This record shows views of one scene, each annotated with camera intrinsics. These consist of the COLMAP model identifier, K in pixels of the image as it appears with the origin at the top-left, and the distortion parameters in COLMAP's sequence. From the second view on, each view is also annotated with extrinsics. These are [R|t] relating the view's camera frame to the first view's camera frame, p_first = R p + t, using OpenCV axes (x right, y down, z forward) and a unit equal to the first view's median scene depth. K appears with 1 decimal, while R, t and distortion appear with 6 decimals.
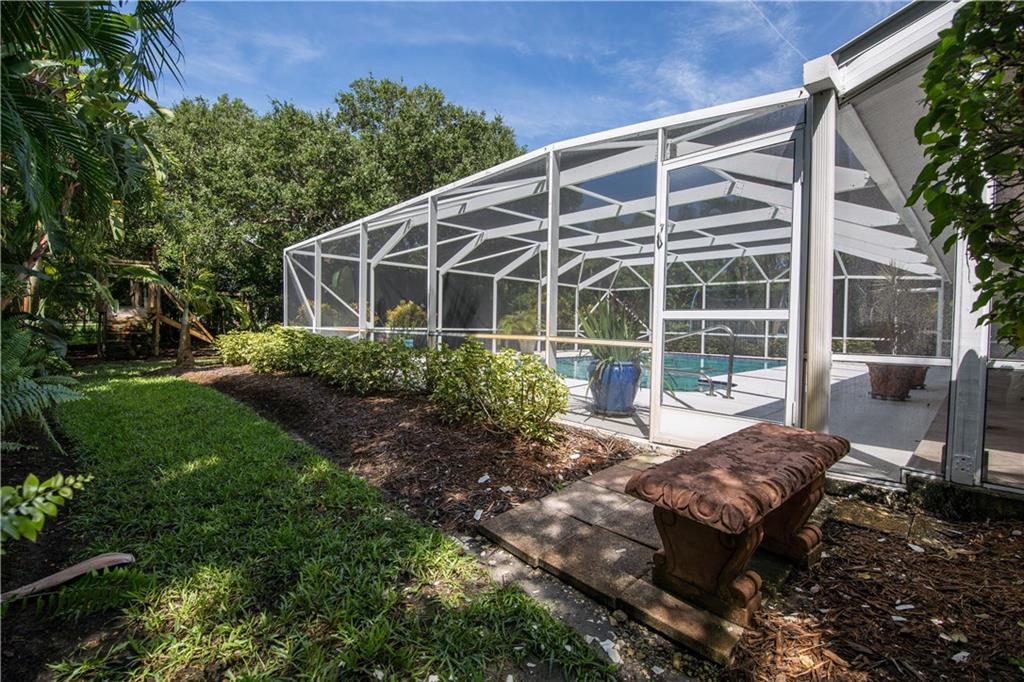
lens RADIAL K [[440.9, 0, 512.1], [0, 440.9, 340.7], [0, 0, 1]] dist [0.001061, -0.000164]
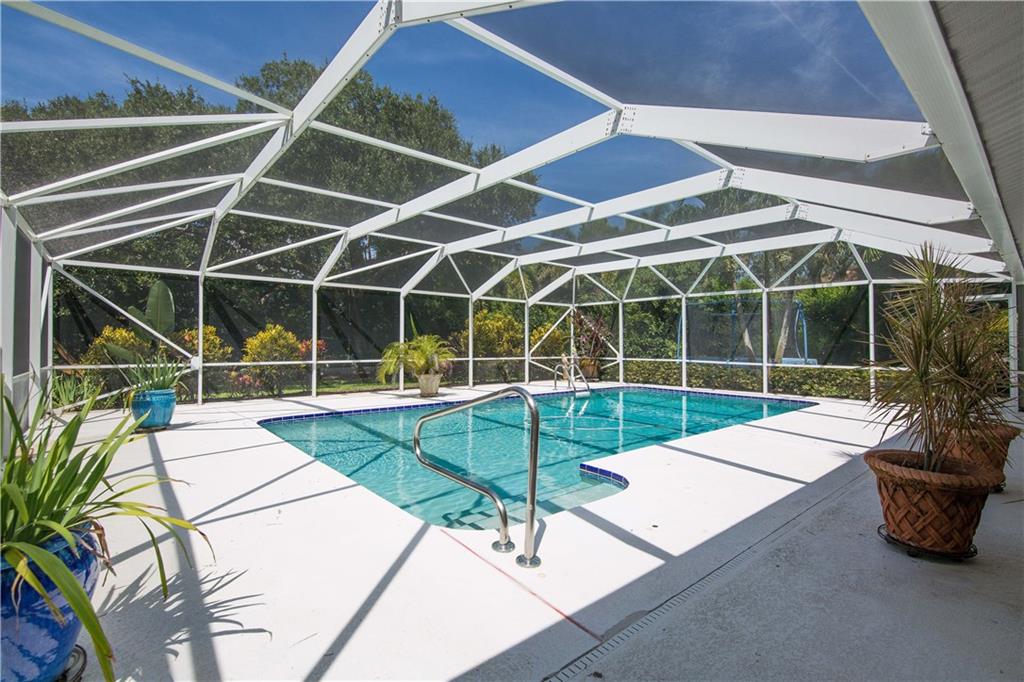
lens RADIAL K [[464.6, 0, 511.7], [0, 464.6, 336.7], [0, 0, 1]] dist [-0.000674, 0.000335]
pose [[0.999043, -0.016159, -0.040636, 0.172048], [0.014205, 0.998751, -0.047905, -0.023004], [0.041359, 0.047282, 0.998025, 0.190986]]
